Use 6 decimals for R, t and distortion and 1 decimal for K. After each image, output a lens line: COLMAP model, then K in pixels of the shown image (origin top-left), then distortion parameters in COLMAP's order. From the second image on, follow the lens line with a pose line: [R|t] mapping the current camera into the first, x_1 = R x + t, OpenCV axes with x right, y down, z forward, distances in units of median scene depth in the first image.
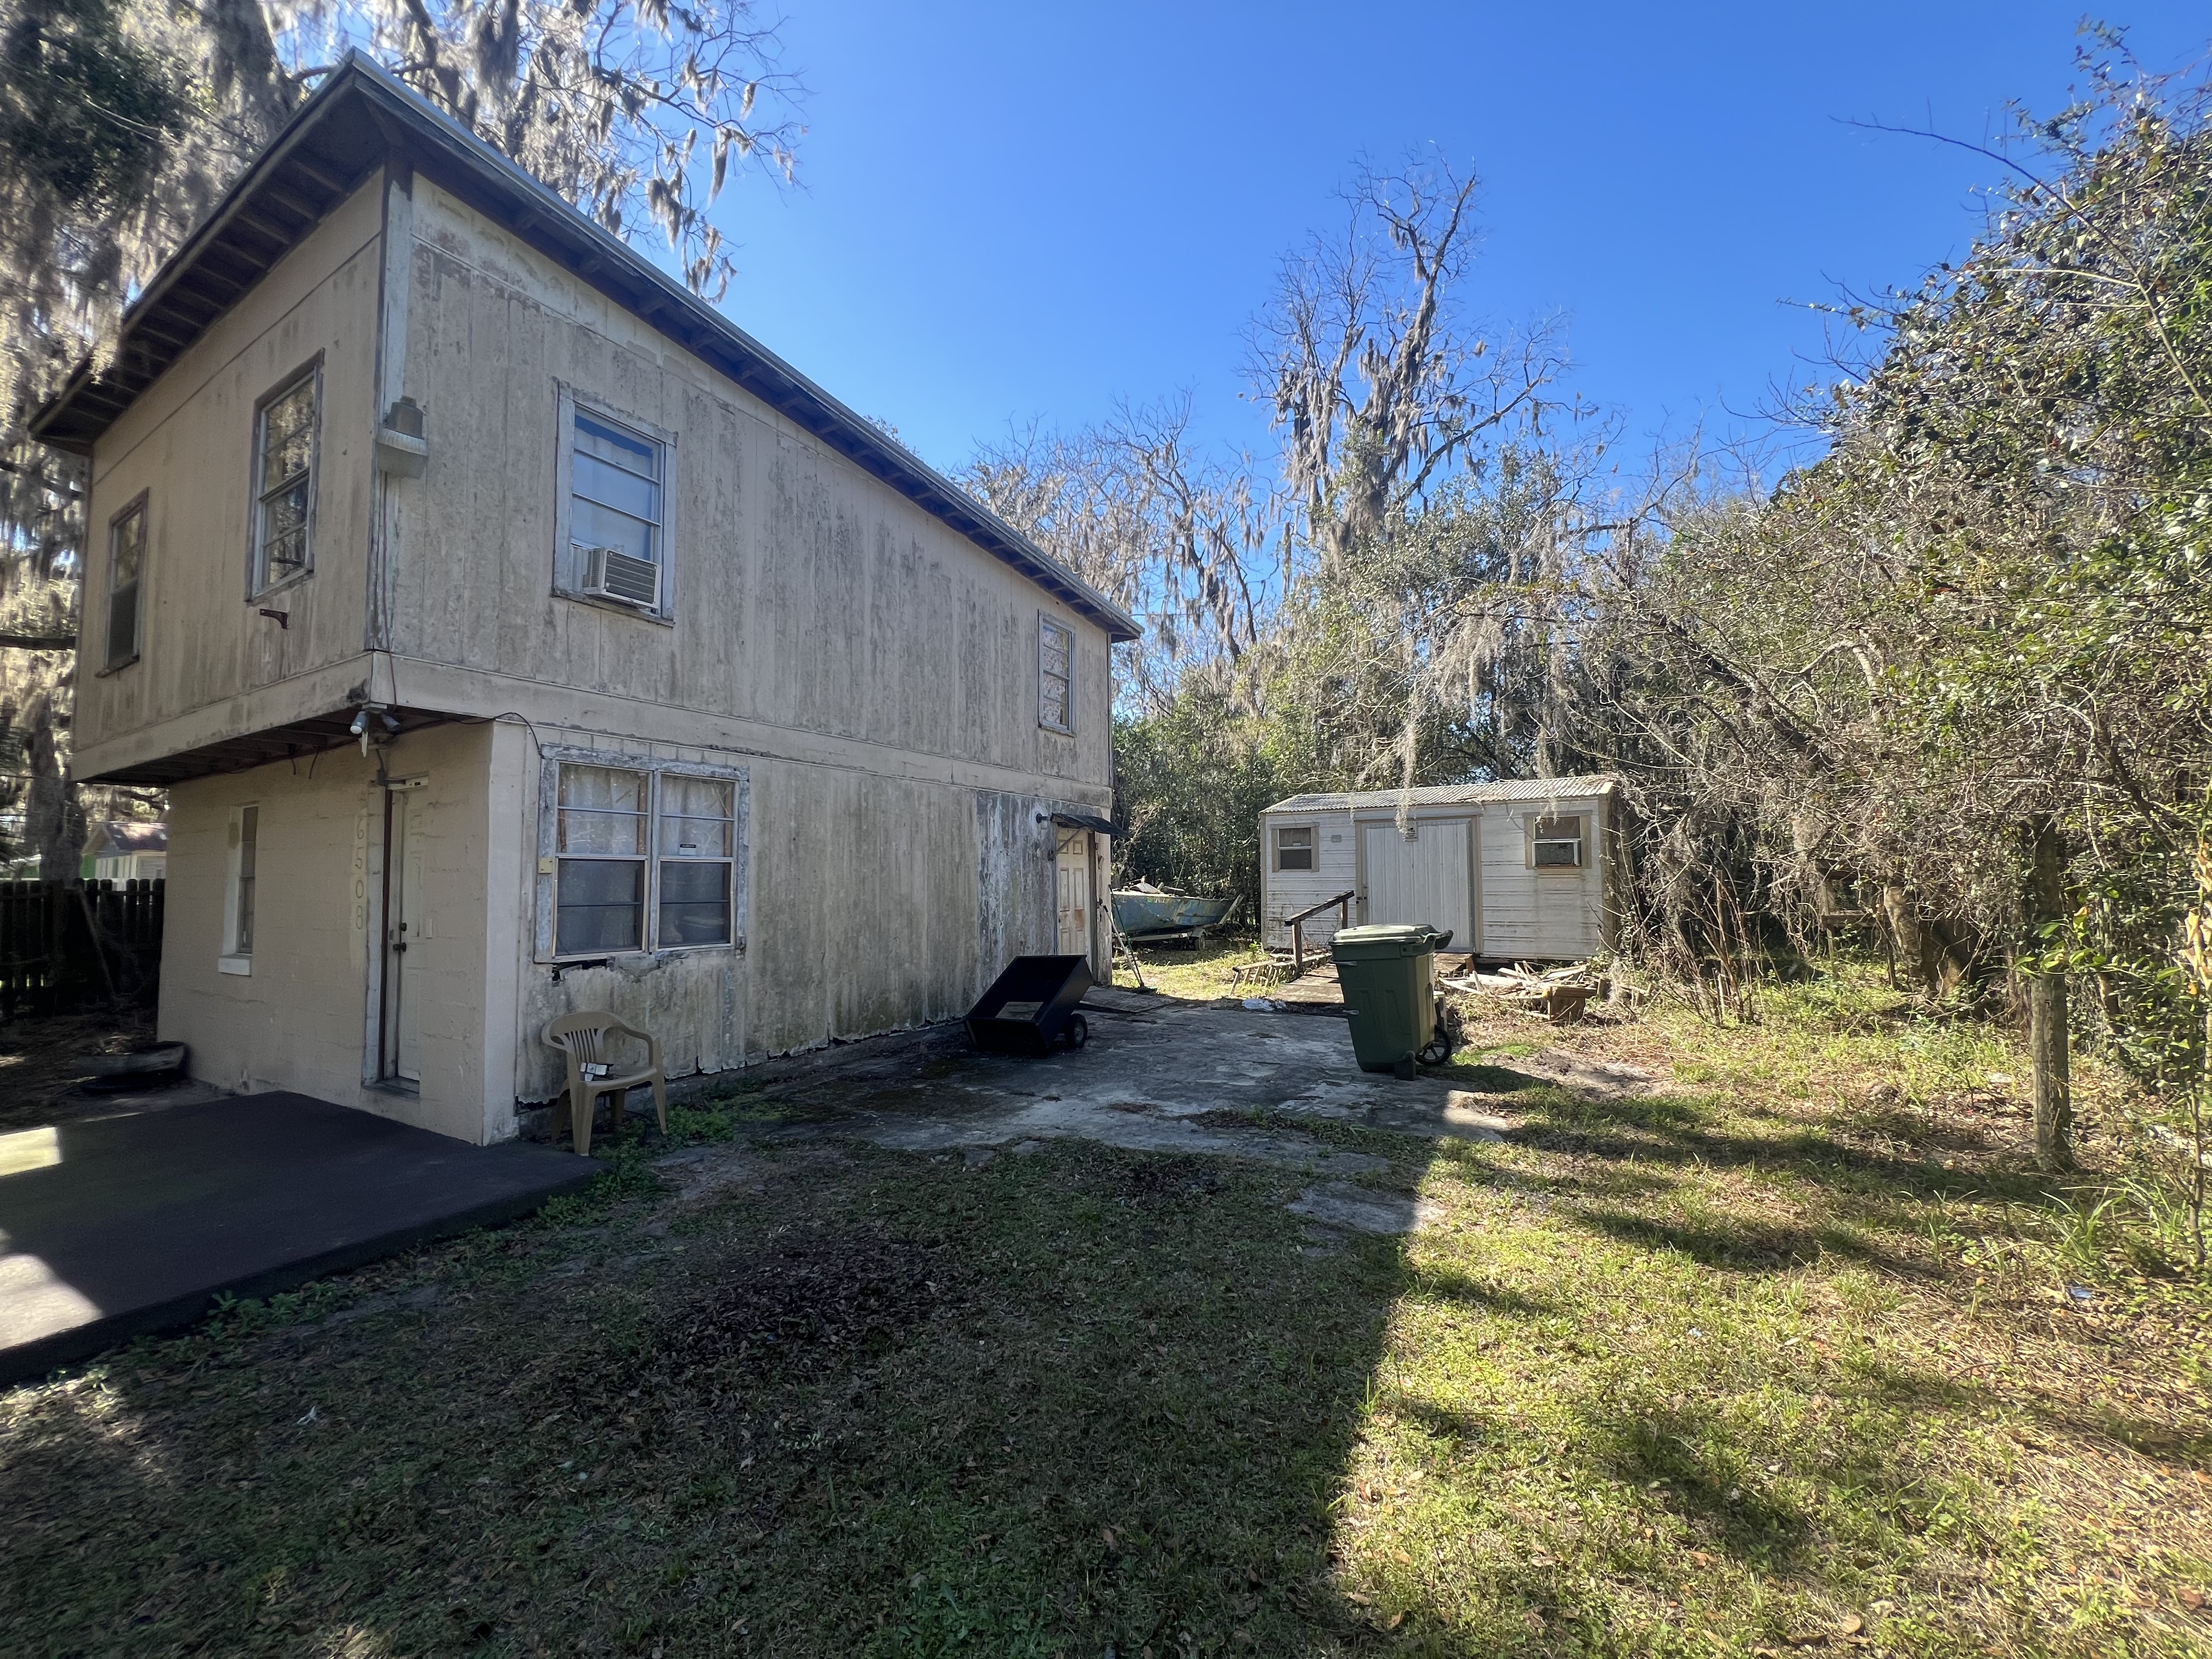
lens RADIAL K [[884.5, 0, 1100.2], [0, 884.5, 830.0], [0, 0, 1]] dist [0.001160, -0.000649]
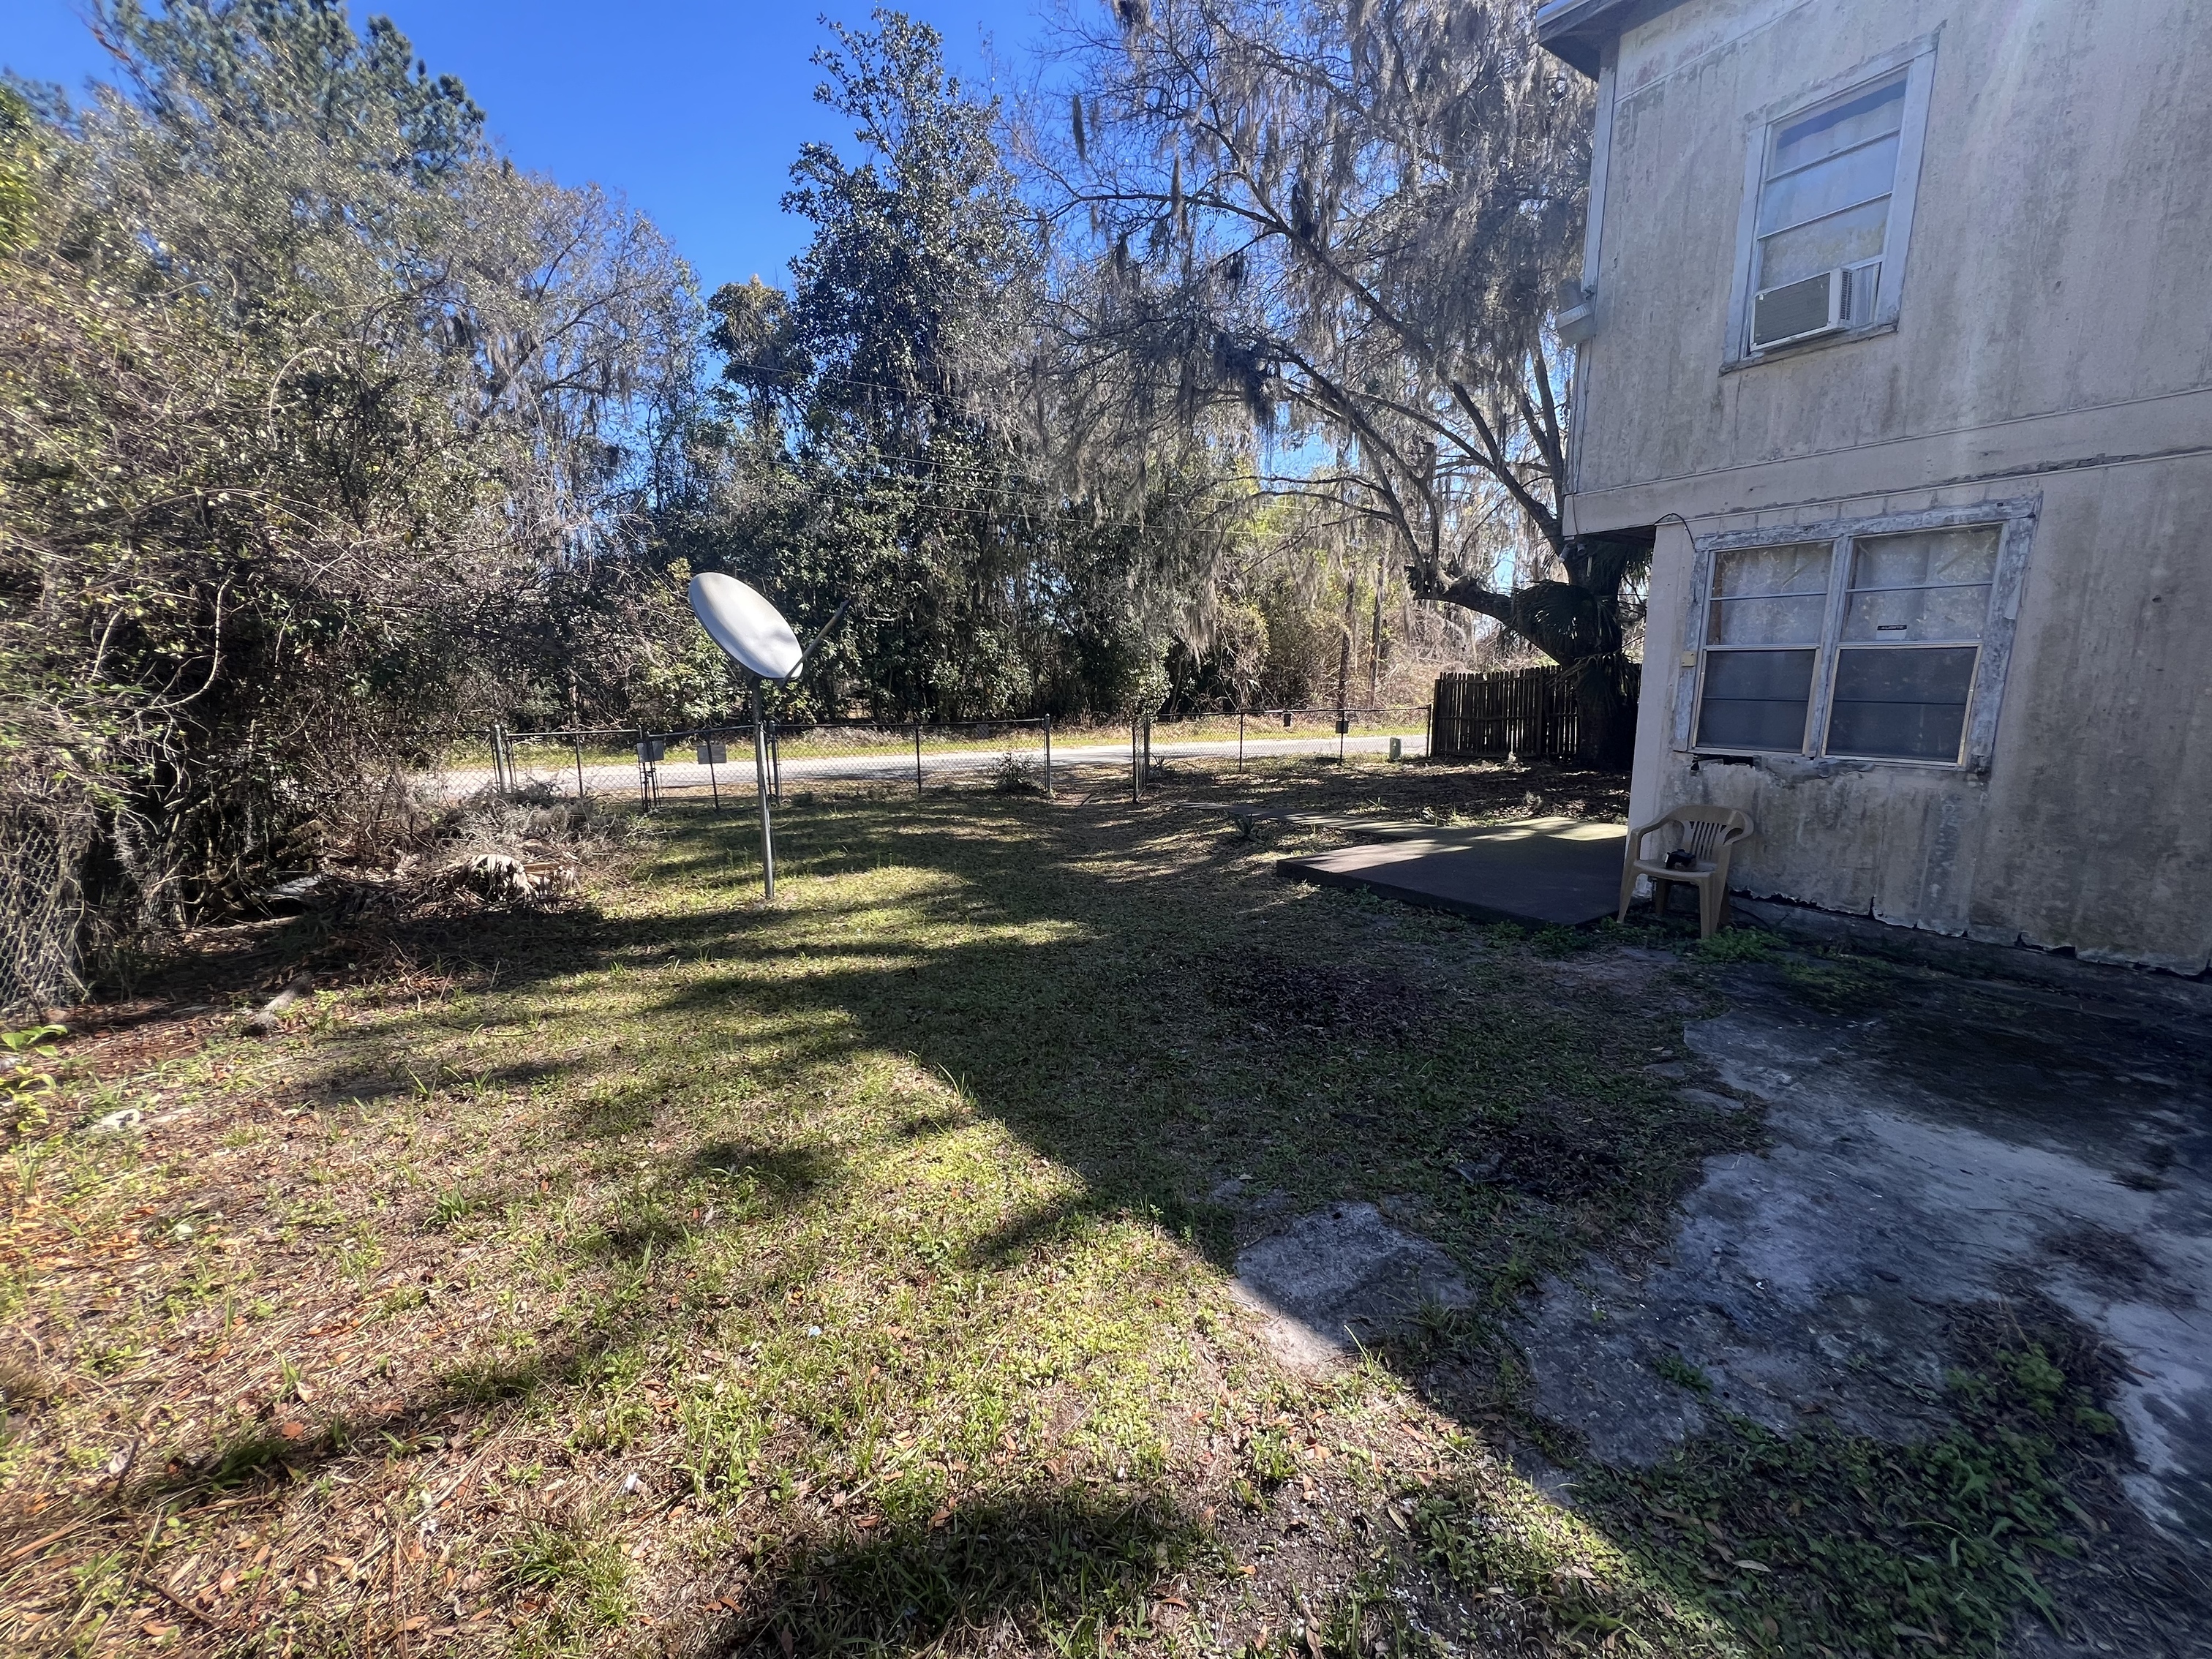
lens RADIAL K [[884.5, 0, 1100.2], [0, 884.5, 830.0], [0, 0, 1]] dist [0.001160, -0.000649]
pose [[-0.446282, 0.172444, -0.878120, 0.614425], [0.067466, 0.984949, 0.159135, 0.025394], [0.892345, 0.011776, -0.451200, 0.829145]]
